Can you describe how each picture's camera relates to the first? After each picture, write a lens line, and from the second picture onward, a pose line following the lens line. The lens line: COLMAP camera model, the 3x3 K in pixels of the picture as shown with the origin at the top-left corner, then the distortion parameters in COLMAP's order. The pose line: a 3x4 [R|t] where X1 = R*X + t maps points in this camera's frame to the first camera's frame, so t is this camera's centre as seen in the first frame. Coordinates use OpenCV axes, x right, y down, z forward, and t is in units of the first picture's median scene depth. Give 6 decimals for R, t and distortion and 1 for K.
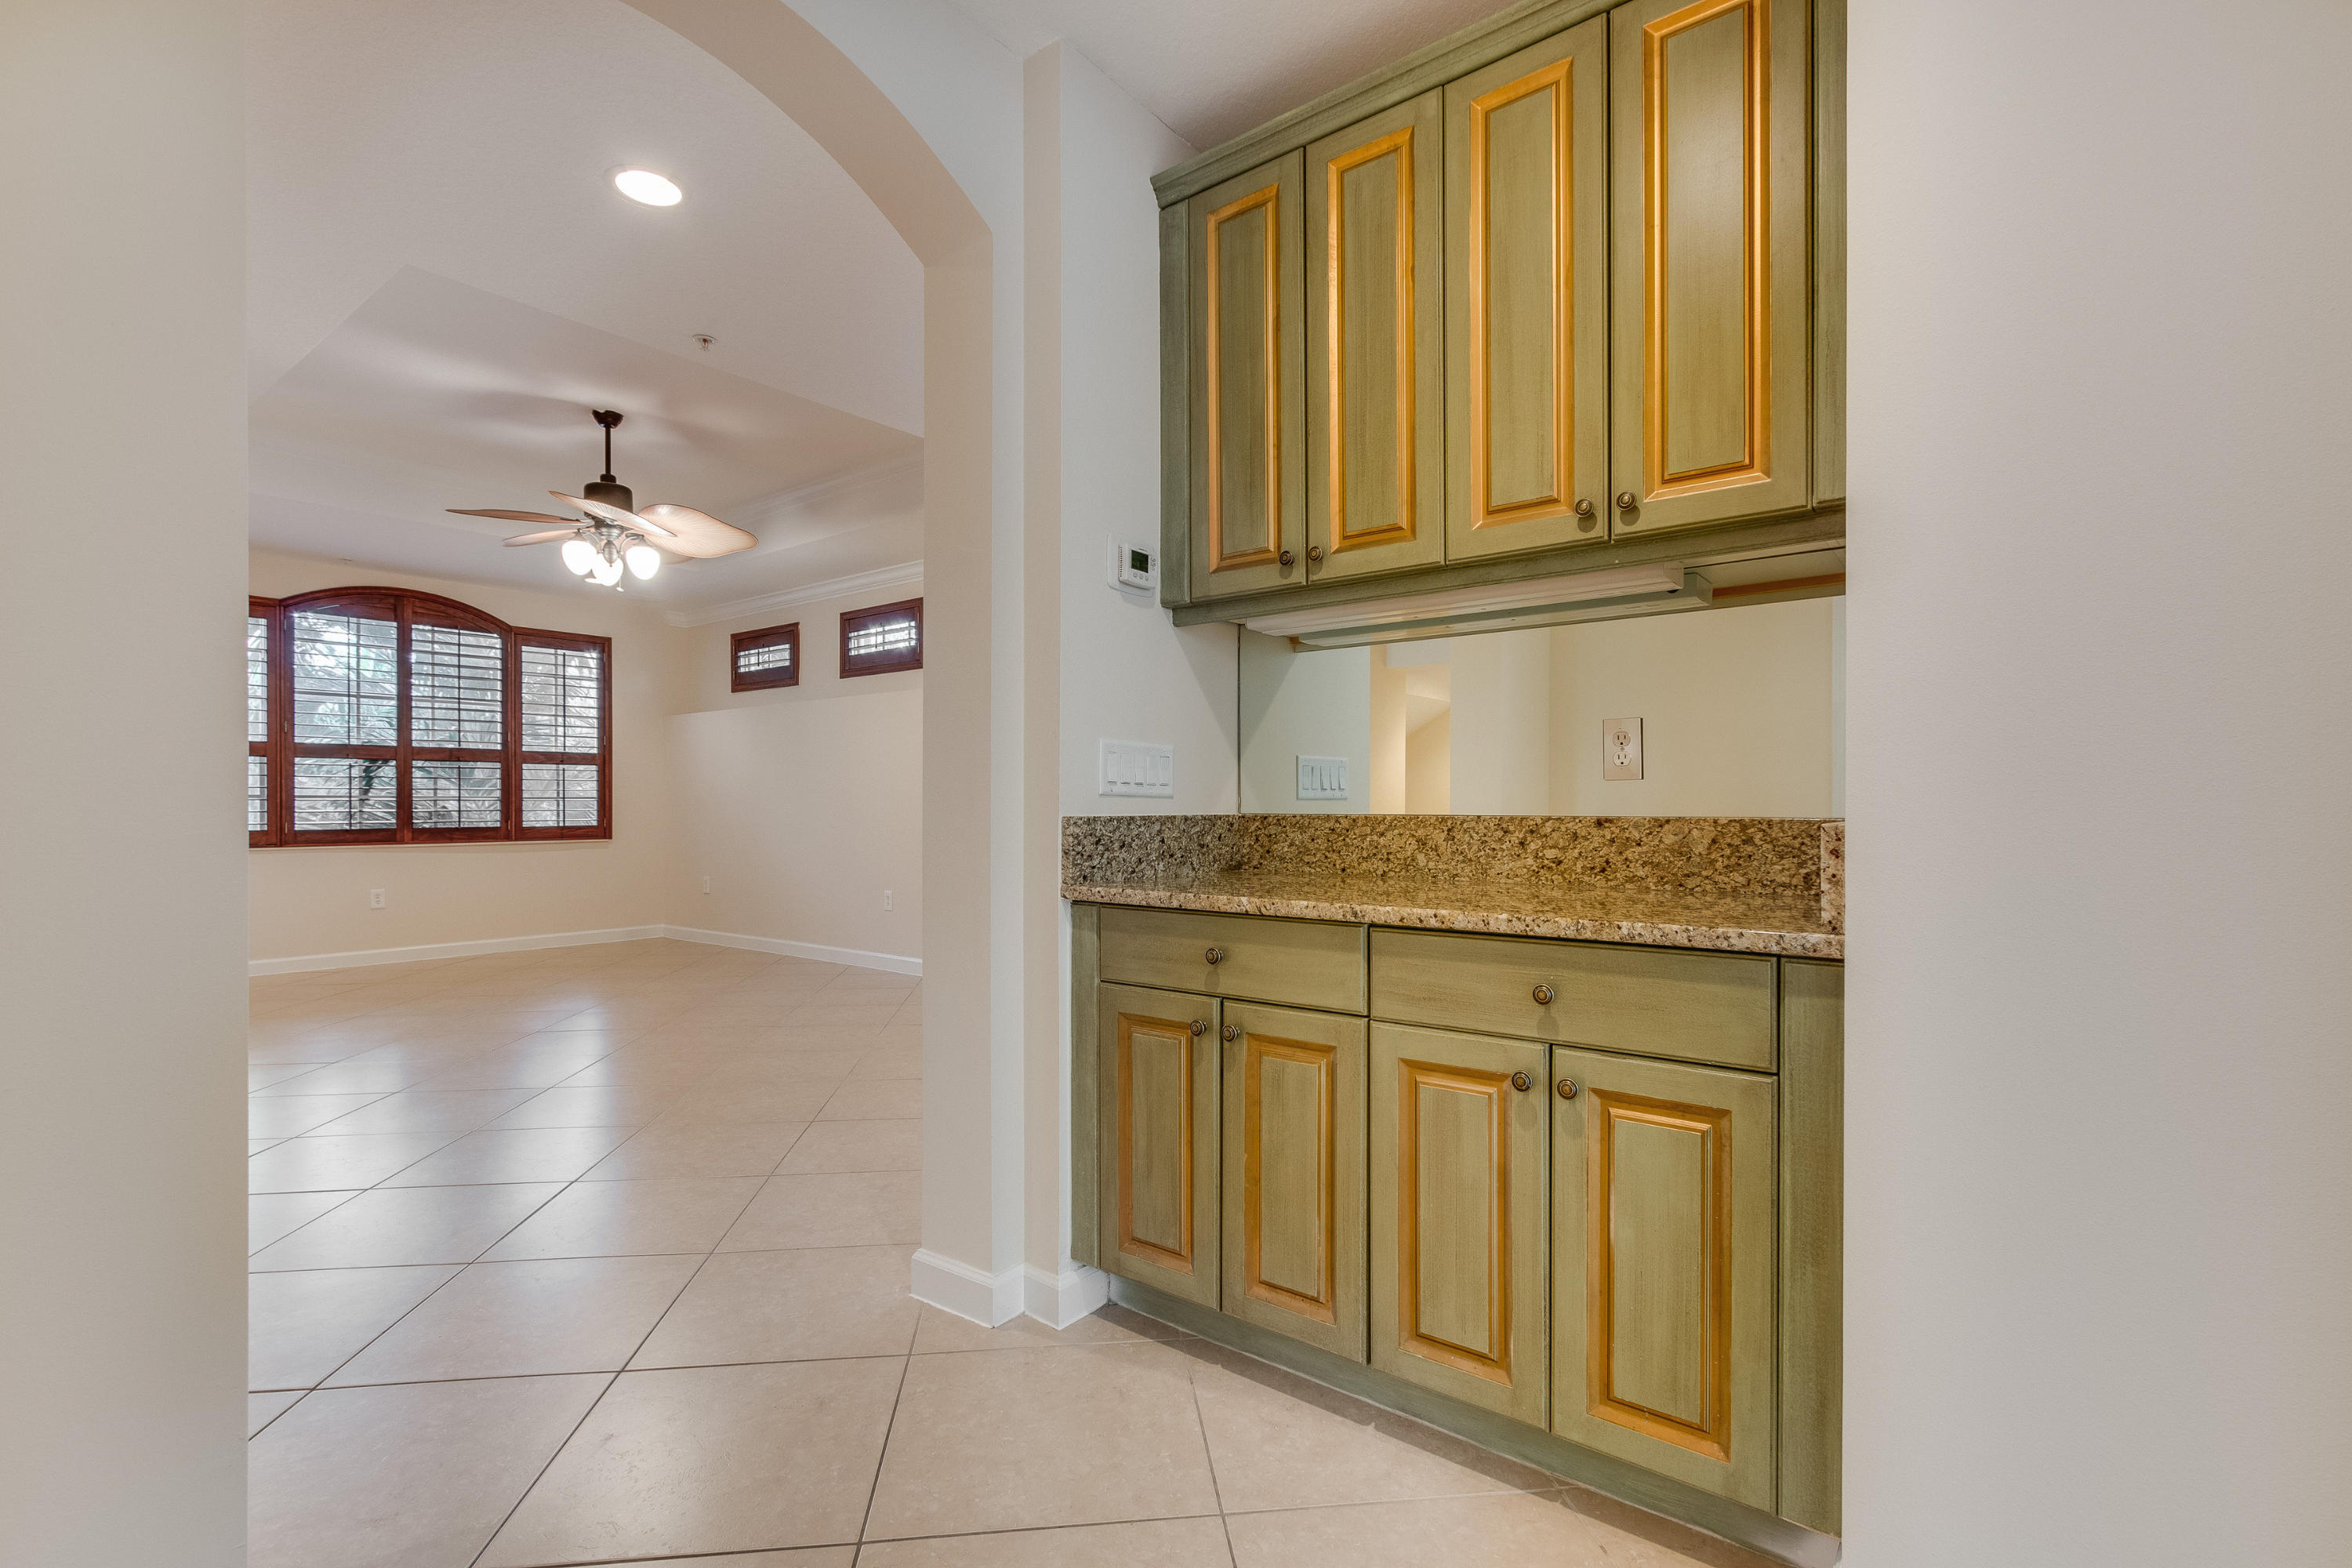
lens RADIAL K [[1083.8, 0, 1144.1], [0, 1083.8, 807.5], [0, 0, 1]] dist [0.000082, 0.000171]
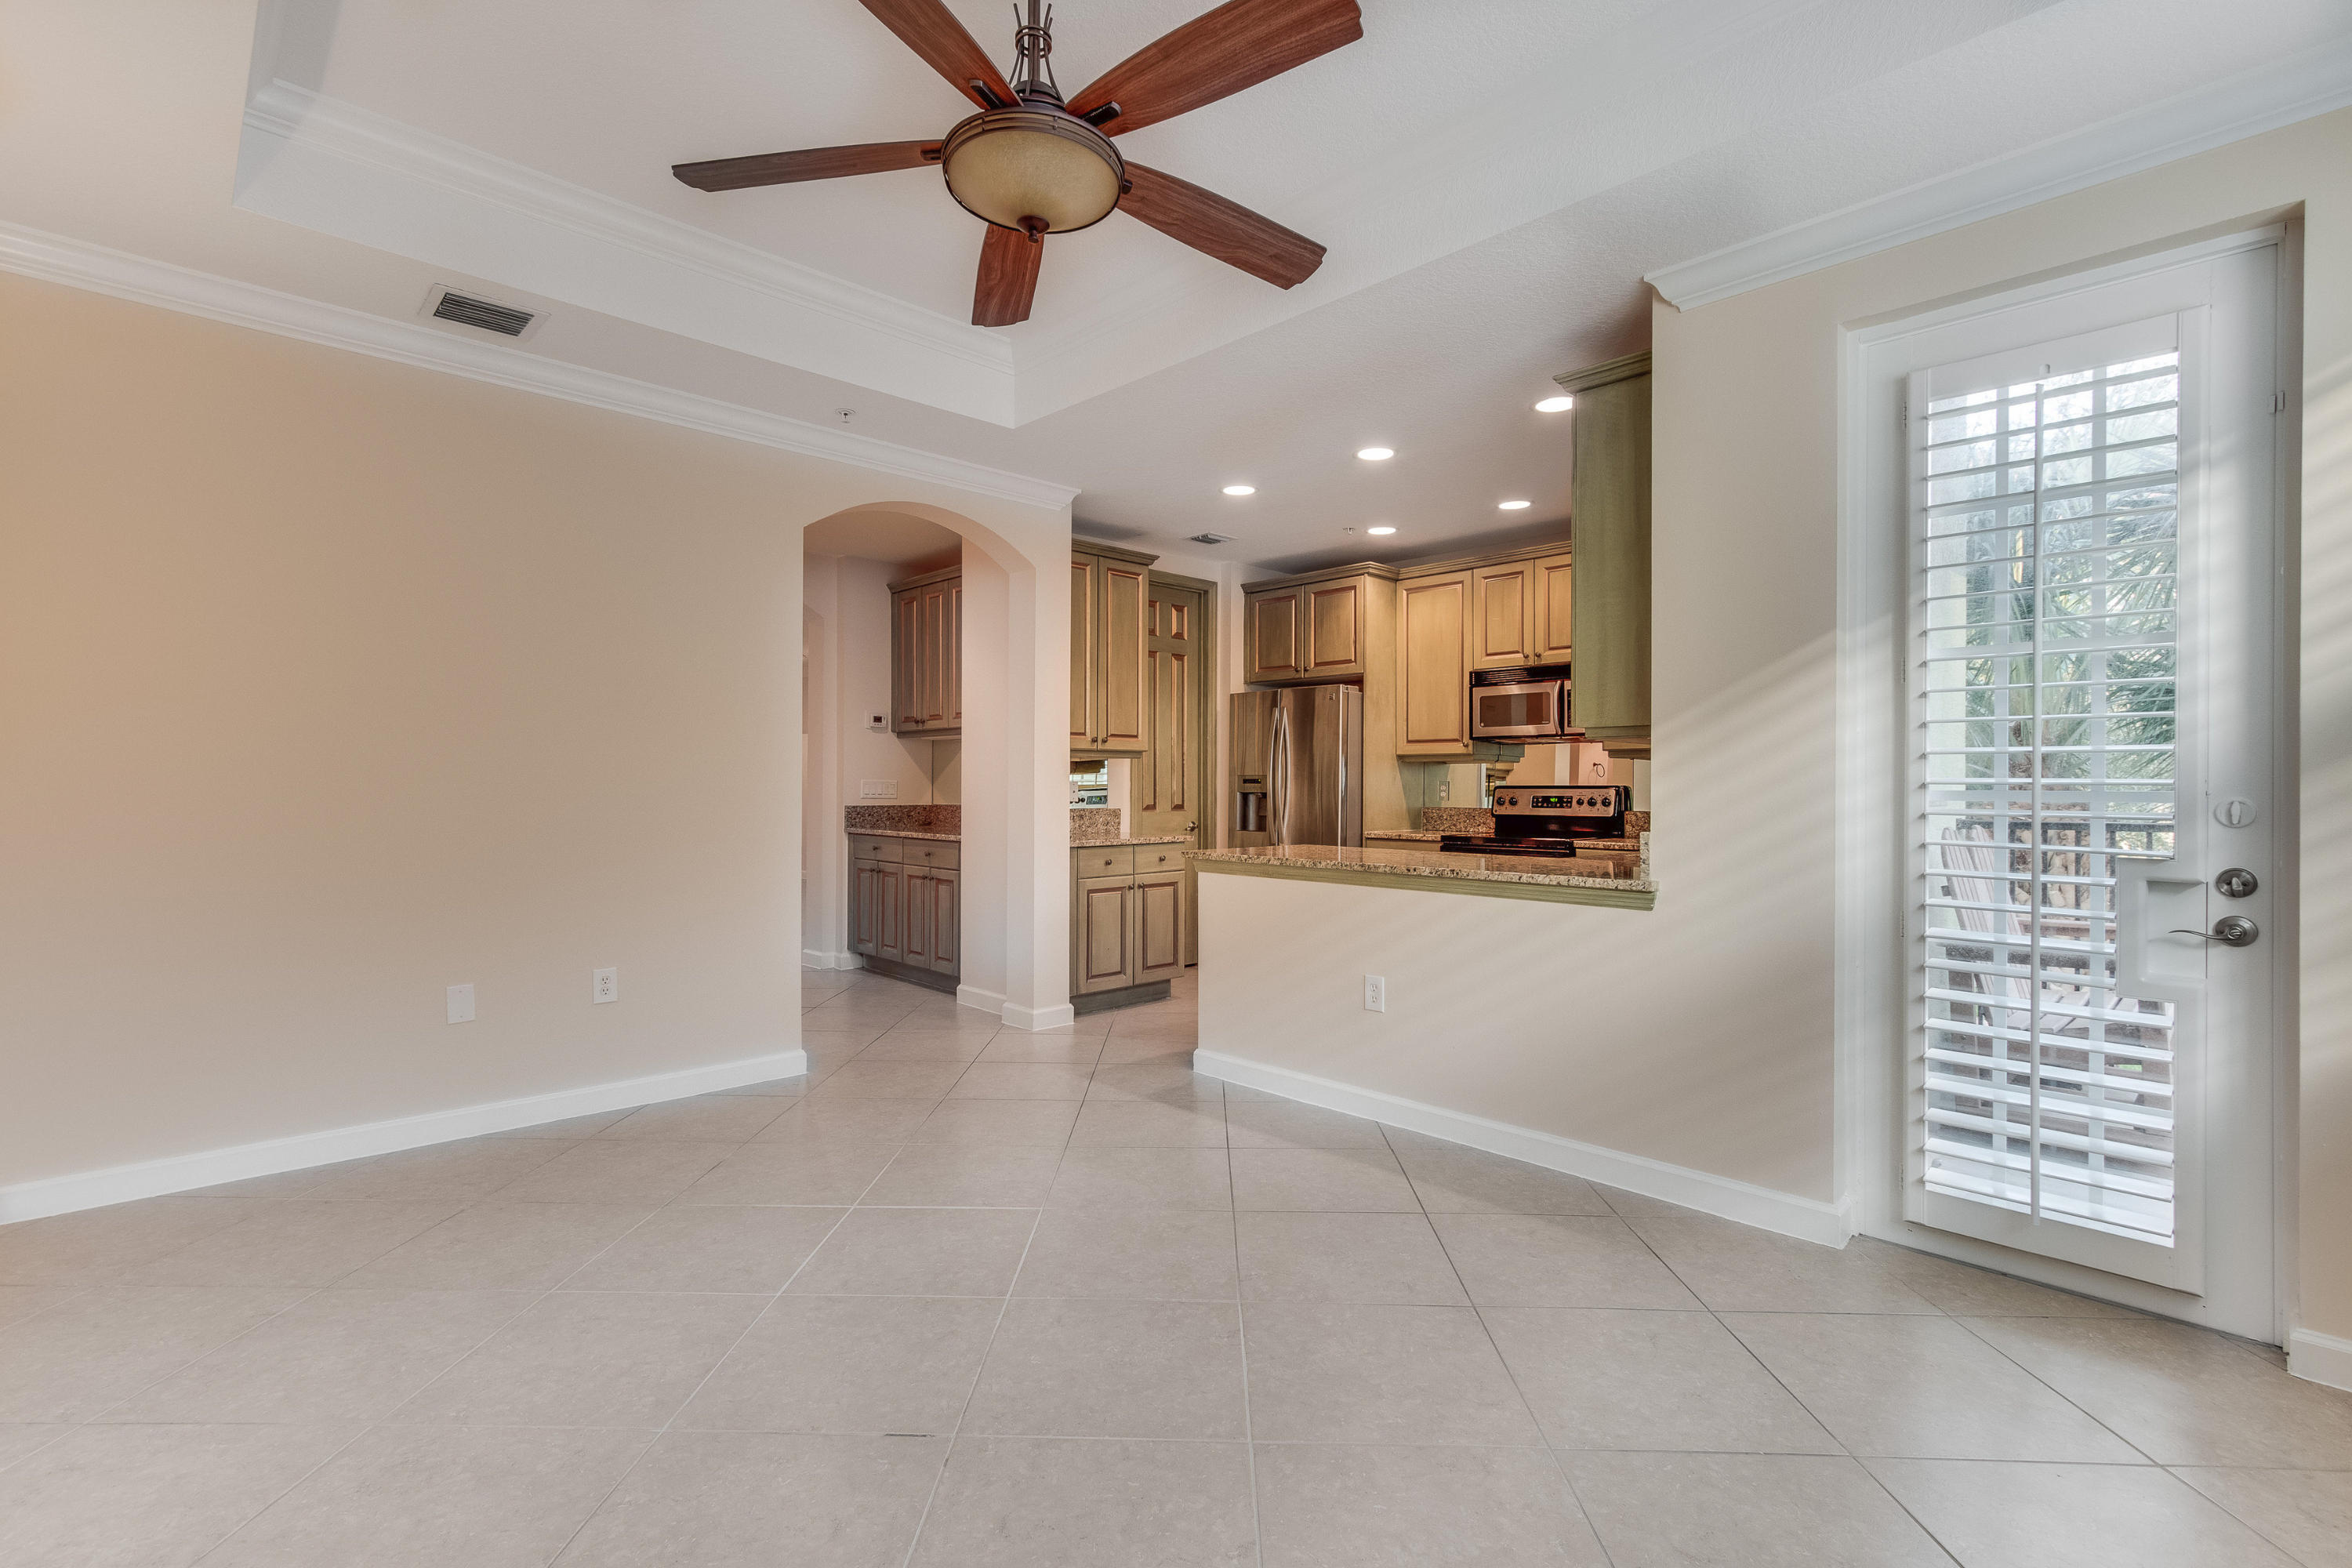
lens RADIAL K [[1083.8, 0, 1179.4], [0, 1083.8, 784.9], [0, 0, 1]] dist [0.000082, 0.000171]
pose [[0.991128, -0.001277, -0.132904, 1.282128], [0.000769, 0.999992, -0.003870, -0.038979], [0.132908, 0.003734, 0.991121, -1.940508]]
